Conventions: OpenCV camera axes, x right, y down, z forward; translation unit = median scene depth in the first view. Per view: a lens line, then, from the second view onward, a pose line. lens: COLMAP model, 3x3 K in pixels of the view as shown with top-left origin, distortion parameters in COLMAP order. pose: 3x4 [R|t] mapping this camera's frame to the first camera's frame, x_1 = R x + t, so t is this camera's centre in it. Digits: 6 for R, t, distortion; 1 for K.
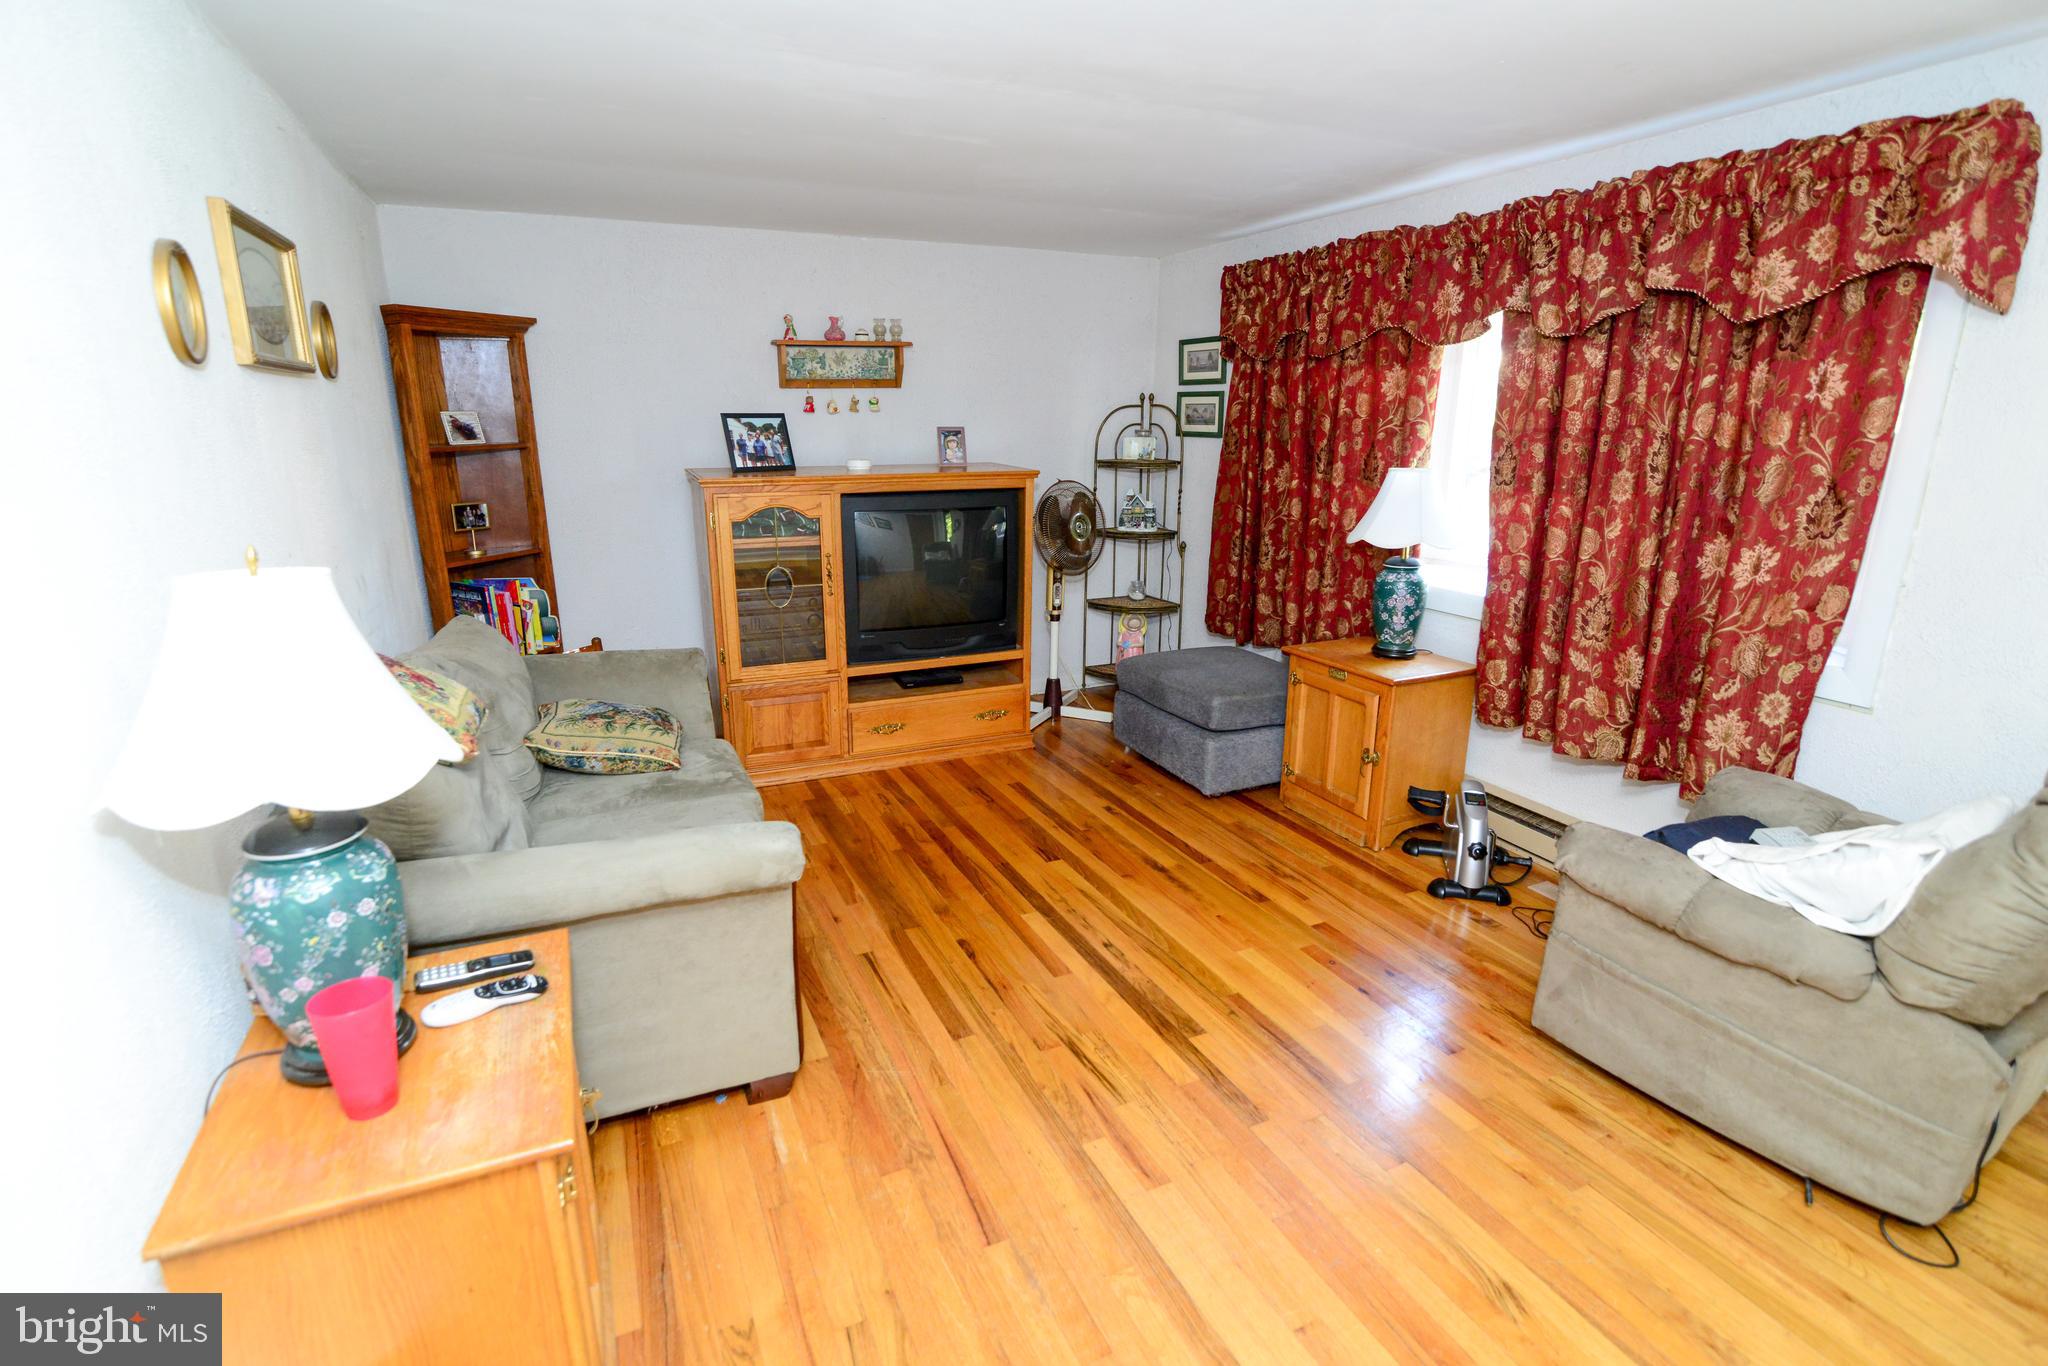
lens RADIAL K [[981.5, 0, 1021.3], [0, 981.5, 684.9], [0, 0, 1]] dist [-0.015964, 0.000609]
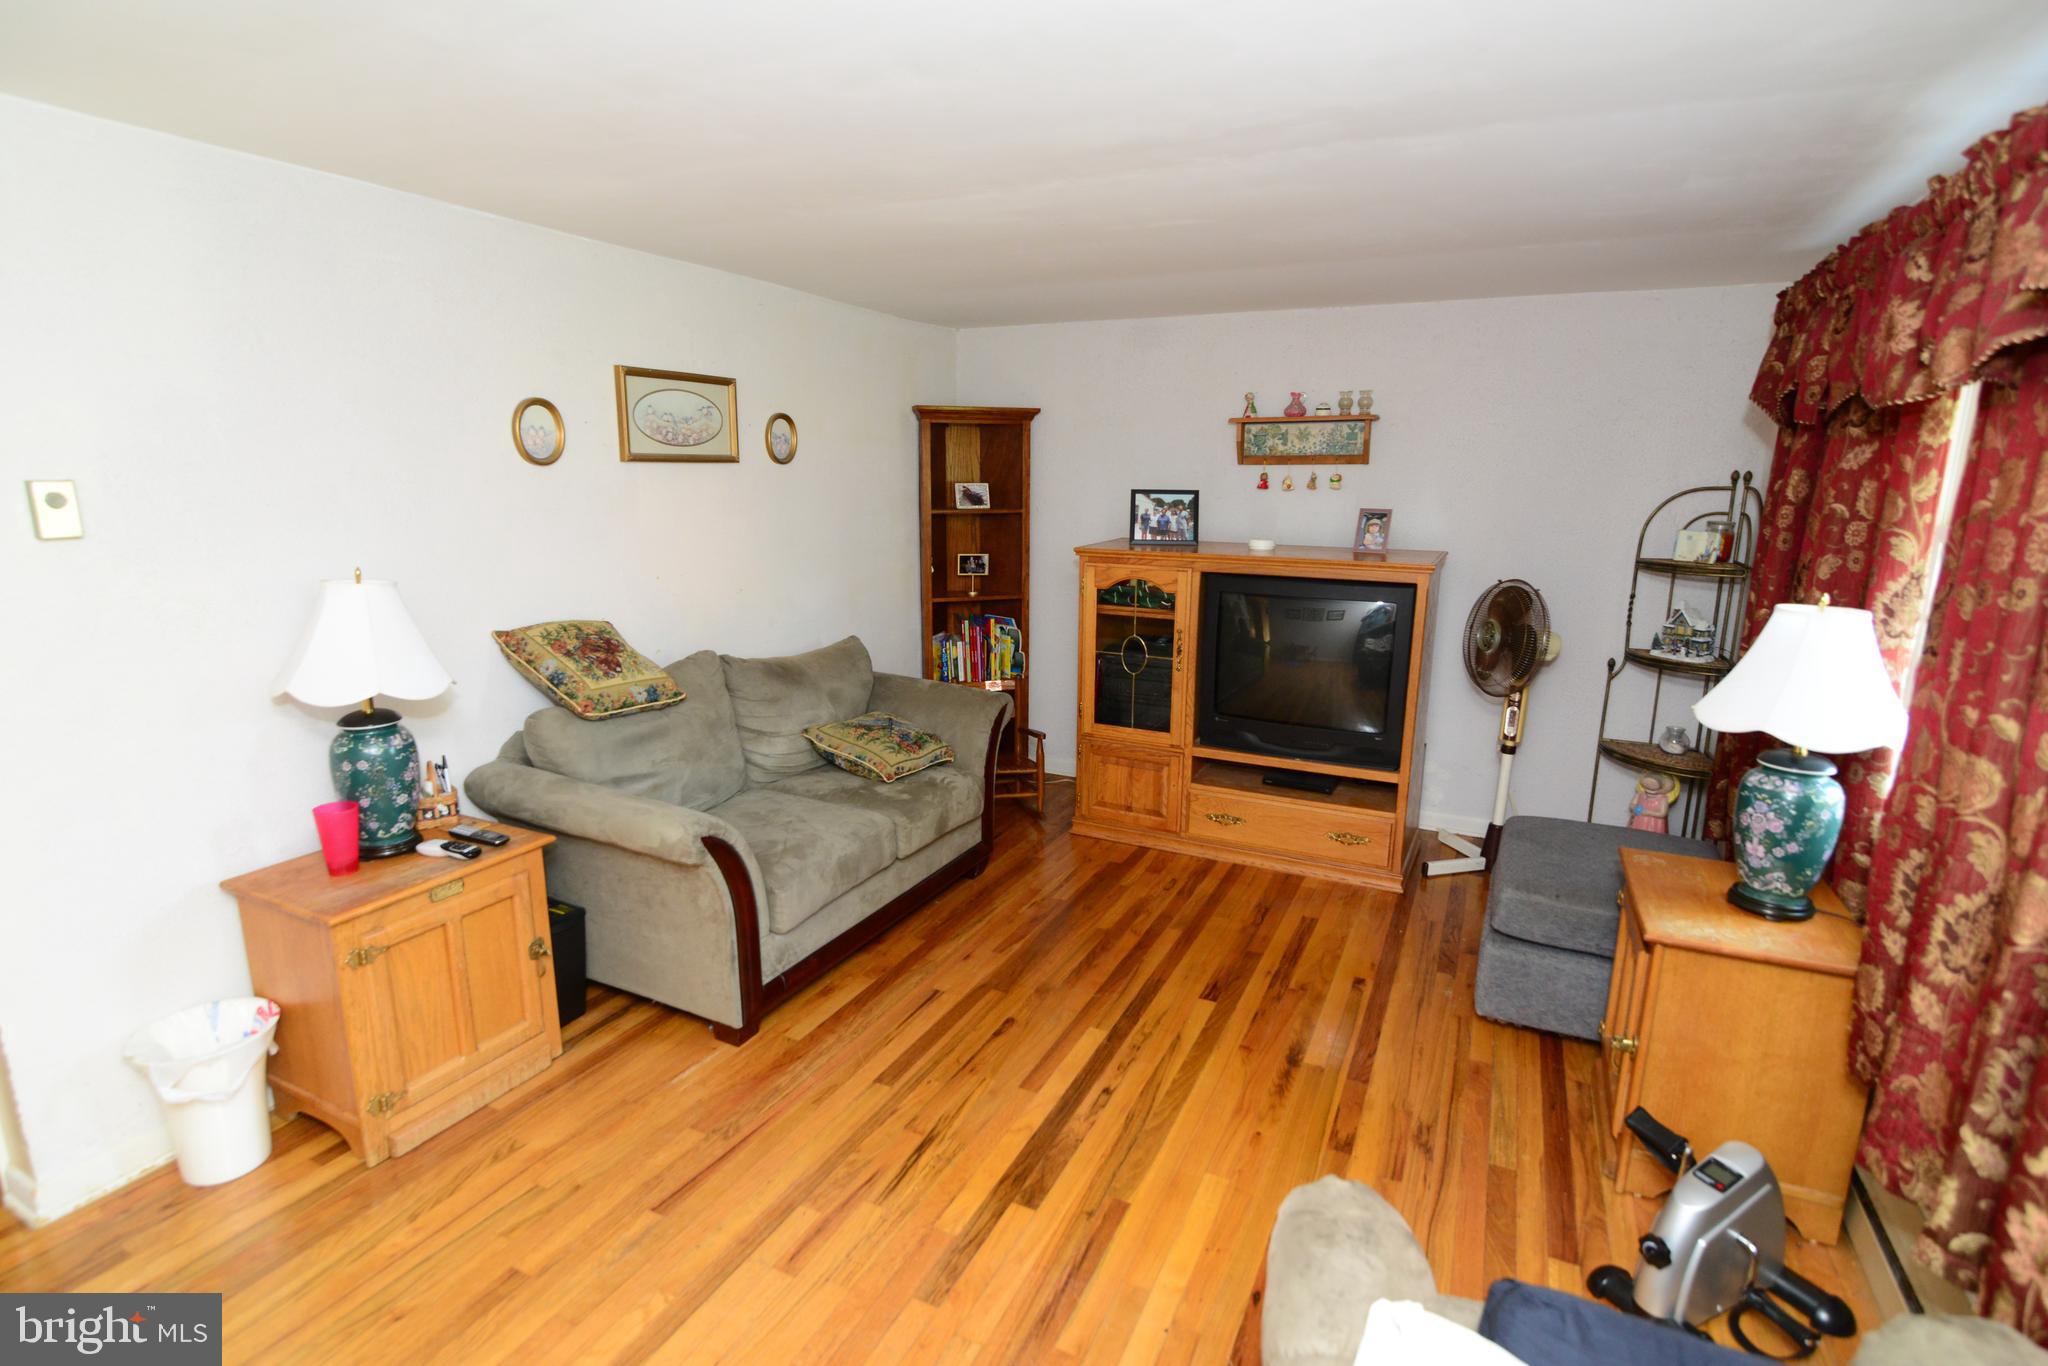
lens RADIAL K [[1002.3, 0, 1019.6], [0, 1002.3, 684.5], [0, 0, 1]] dist [-0.016408, 0.000641]
pose [[0.634127, 0.167086, -0.754960, 0.493768], [-0.213445, 0.976262, 0.036781, -0.083597], [0.743185, 0.137818, 0.654738, 0.220381]]
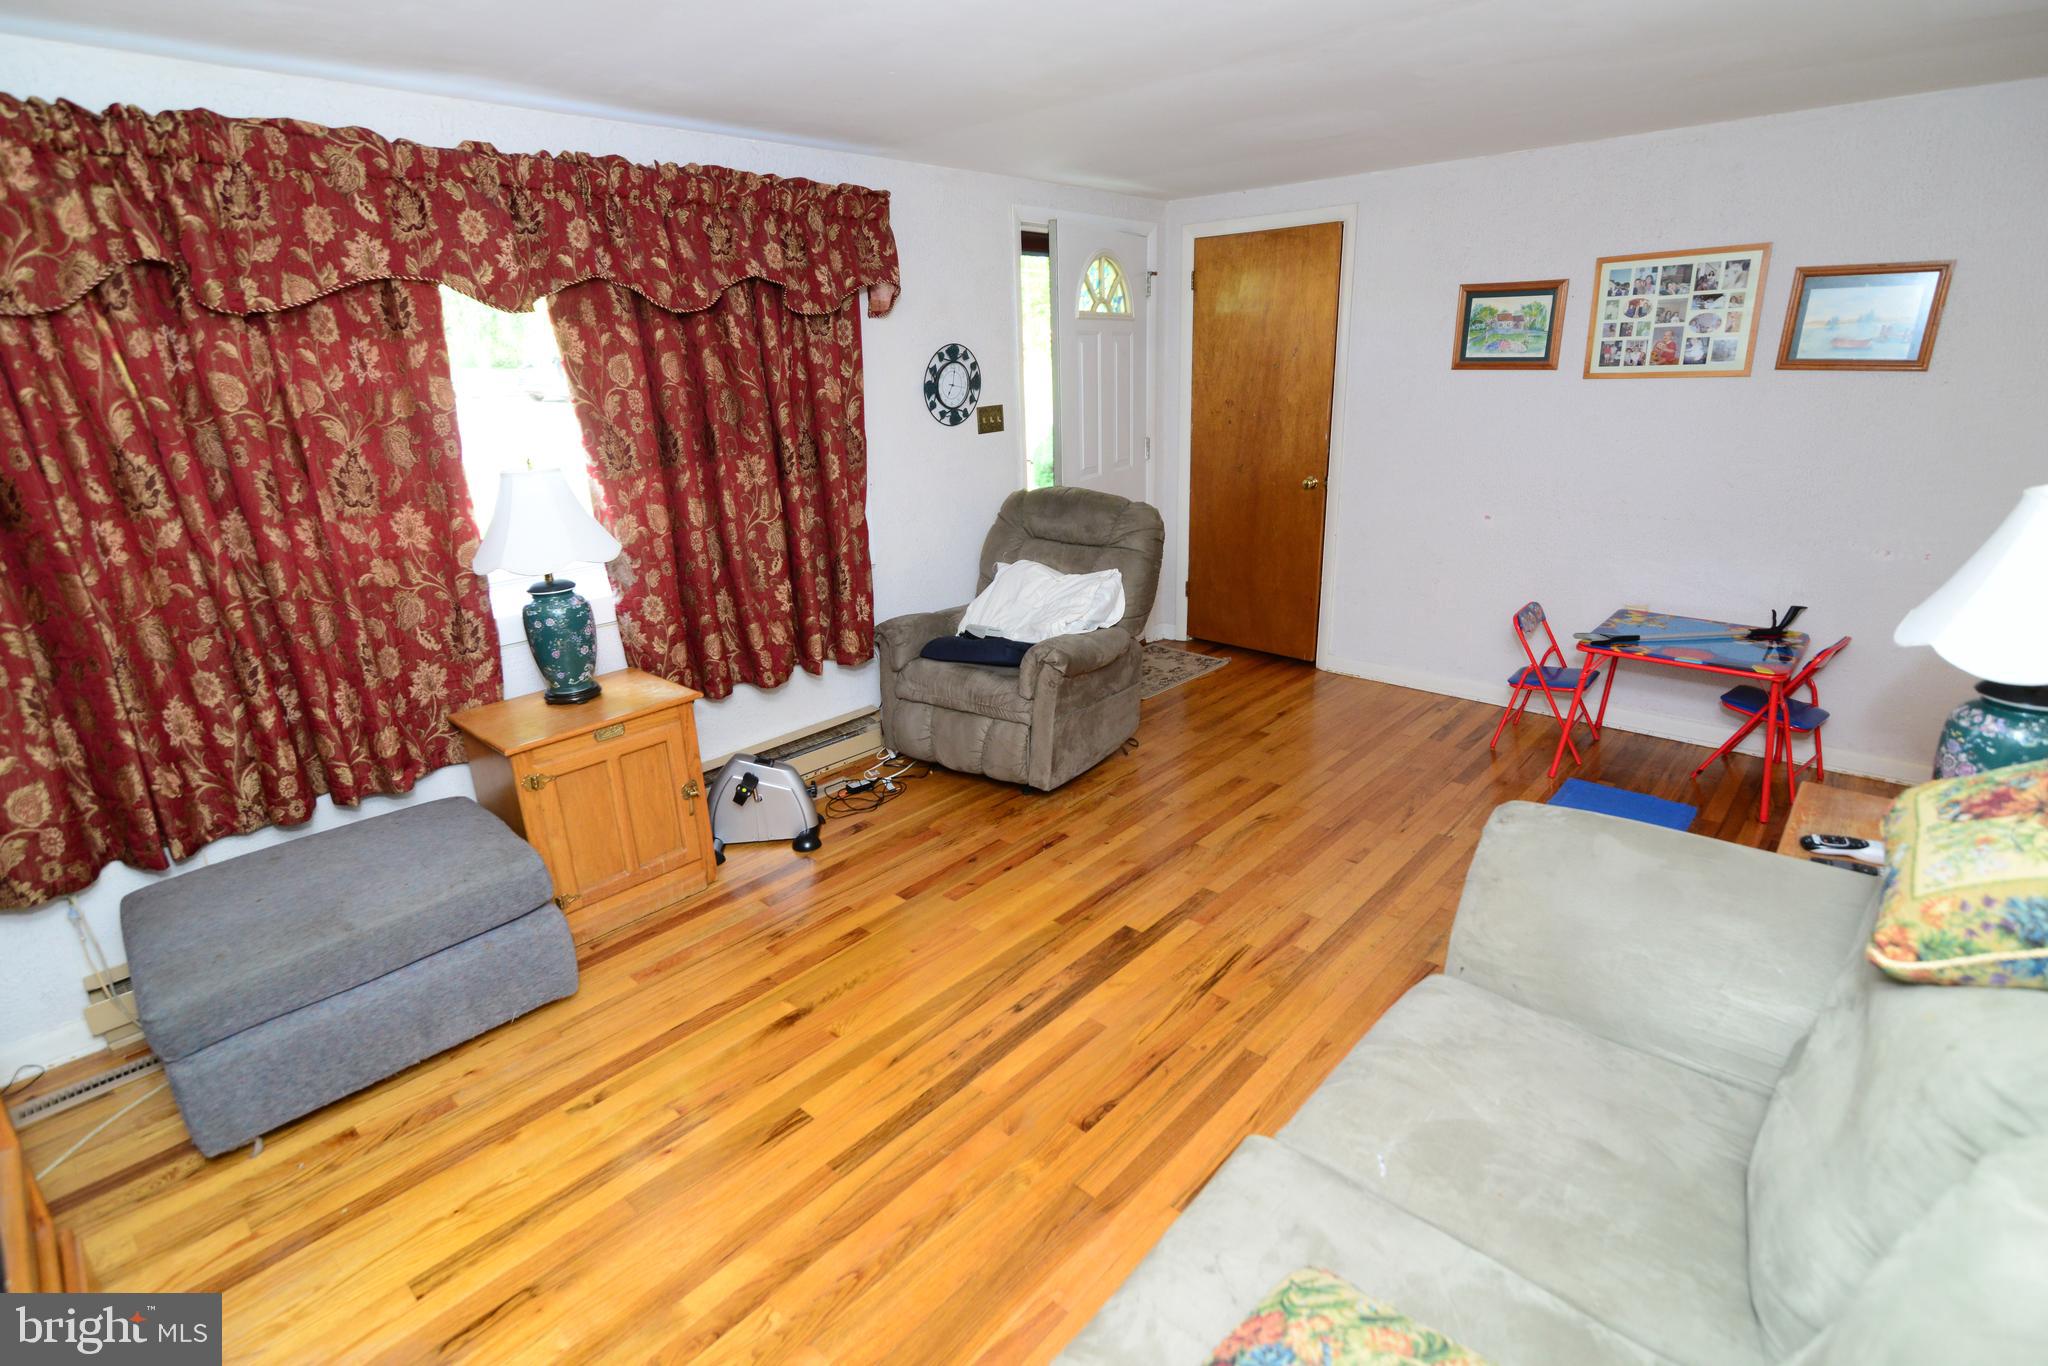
lens RADIAL K [[981.5, 0, 1021.3], [0, 981.5, 684.9], [0, 0, 1]] dist [-0.015964, 0.000609]
pose [[-0.388506, -0.281595, 0.877364, -0.441066], [0.276526, 0.872642, 0.402528, -0.246984], [-0.878975, 0.398999, -0.261158, 0.828014]]
